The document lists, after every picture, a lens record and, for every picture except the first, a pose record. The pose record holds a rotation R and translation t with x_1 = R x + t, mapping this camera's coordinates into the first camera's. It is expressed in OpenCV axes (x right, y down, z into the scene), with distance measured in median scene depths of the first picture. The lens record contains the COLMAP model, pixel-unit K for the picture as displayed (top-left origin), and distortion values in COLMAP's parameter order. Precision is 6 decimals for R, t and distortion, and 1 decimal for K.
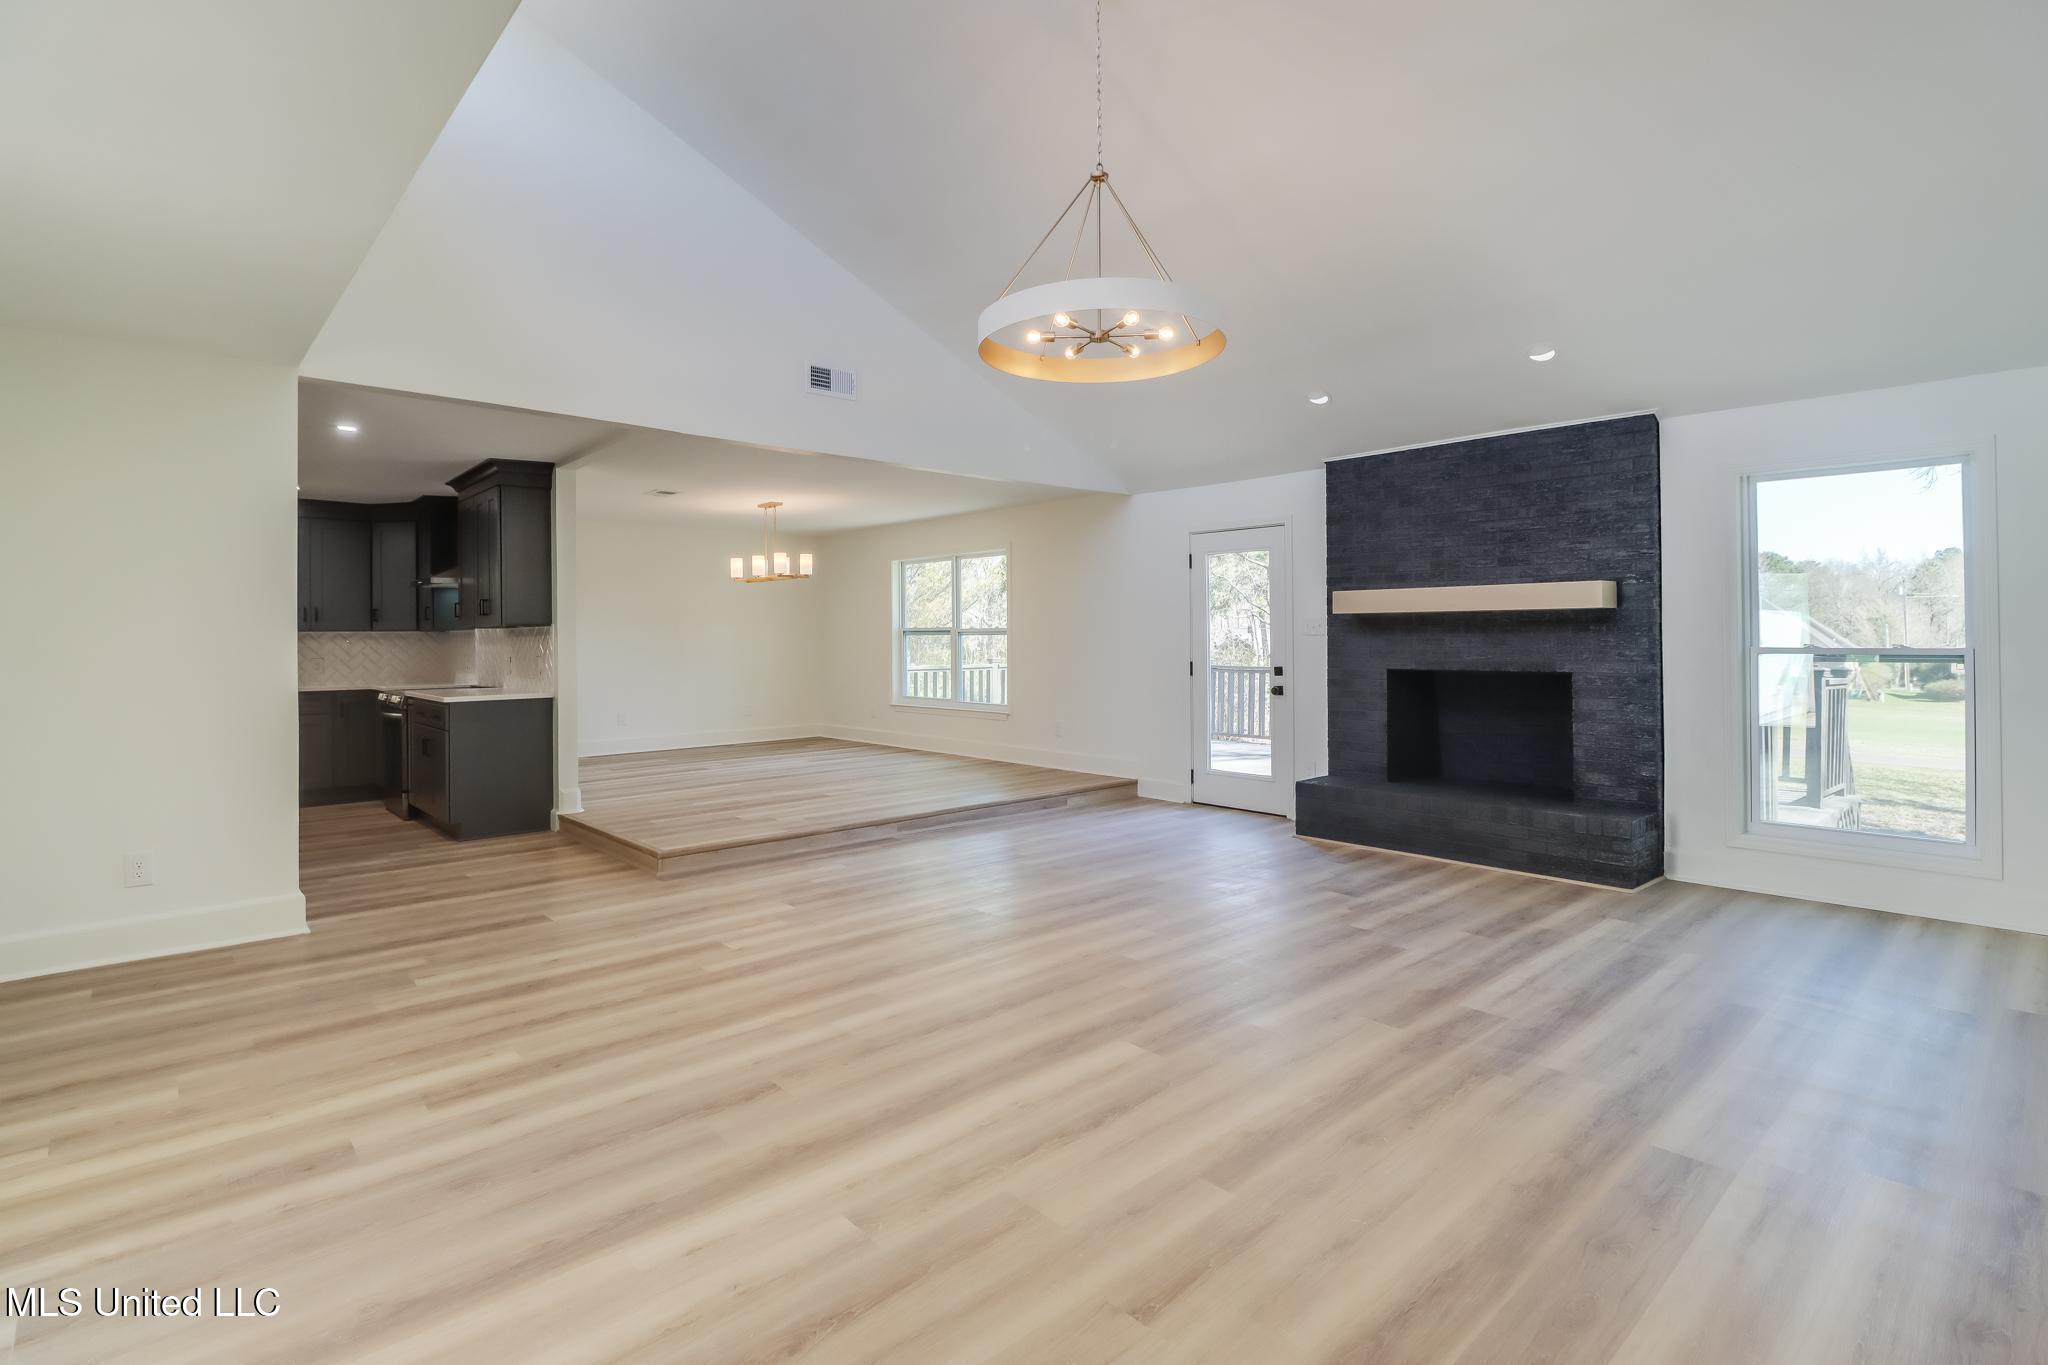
lens RADIAL K [[1004.5, 0, 1022.3], [0, 1004.5, 623.7], [0, 0, 1]] dist [-0.001100, -0.005671]
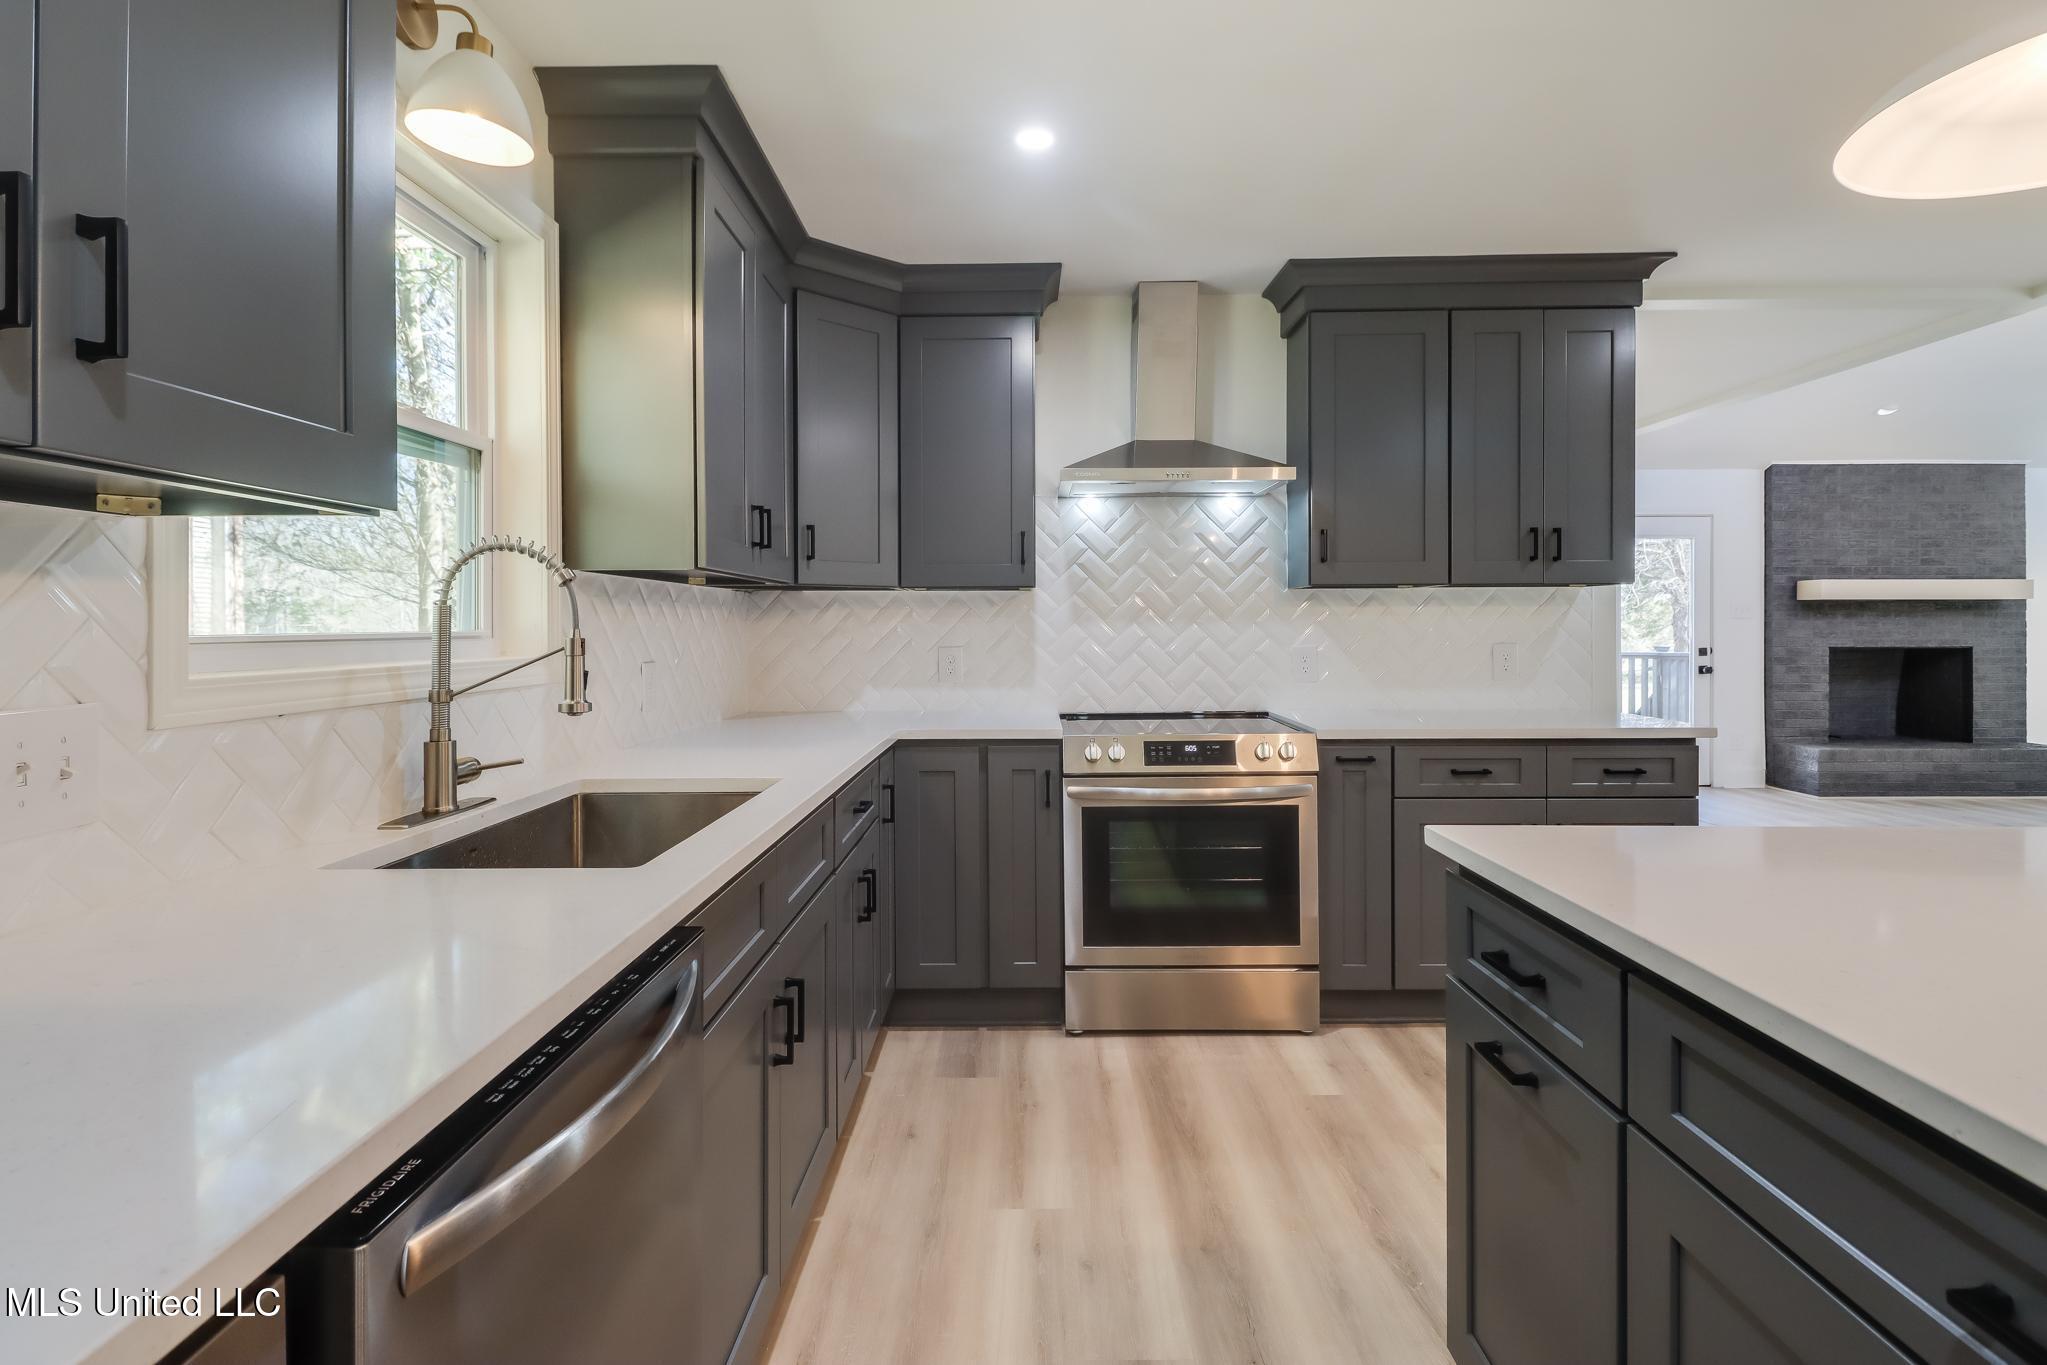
lens RADIAL K [[1004.0, 0, 919.1], [0, 1004.0, 626.0], [0, 0, 1]] dist [-0.001100, -0.005671]
pose [[0.695289, 0.004054, 0.718719, -1.302007], [-0.010296, 0.999938, 0.004319, 0.027777], [-0.718656, -0.010403, 0.695287, 1.010076]]
